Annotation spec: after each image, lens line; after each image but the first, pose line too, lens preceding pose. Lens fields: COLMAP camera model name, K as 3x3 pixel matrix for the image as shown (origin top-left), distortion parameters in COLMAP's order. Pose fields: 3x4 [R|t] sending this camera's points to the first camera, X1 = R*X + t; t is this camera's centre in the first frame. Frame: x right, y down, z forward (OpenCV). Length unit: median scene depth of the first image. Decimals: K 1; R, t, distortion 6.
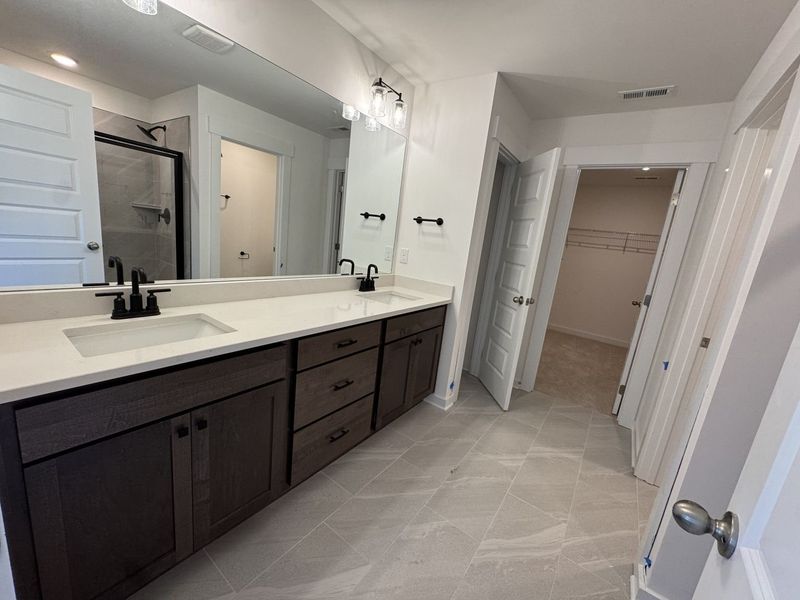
lens RADIAL K [[323.7, 0, 390.9], [0, 323.7, 306.4], [0, 0, 1]] dist [-0.020021, 0.000120]
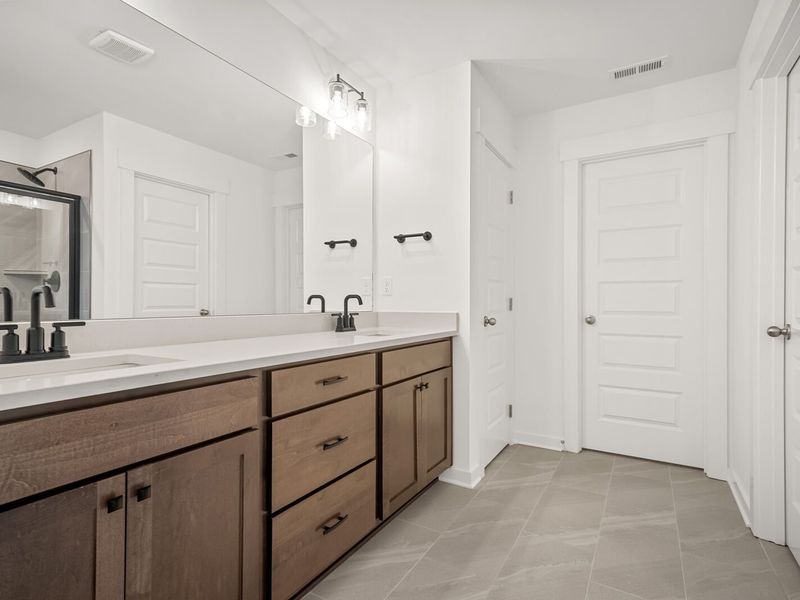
lens RADIAL K [[426.5, 0, 390.5], [0, 426.5, 299.3], [0, 0, 1]] dist [0.002845, 0.000281]
pose [[0.990271, -0.111001, 0.083911, -0.051444], [0.125912, 0.971511, -0.200779, 0.102943], [-0.059234, 0.209391, 0.976036, 0.010231]]
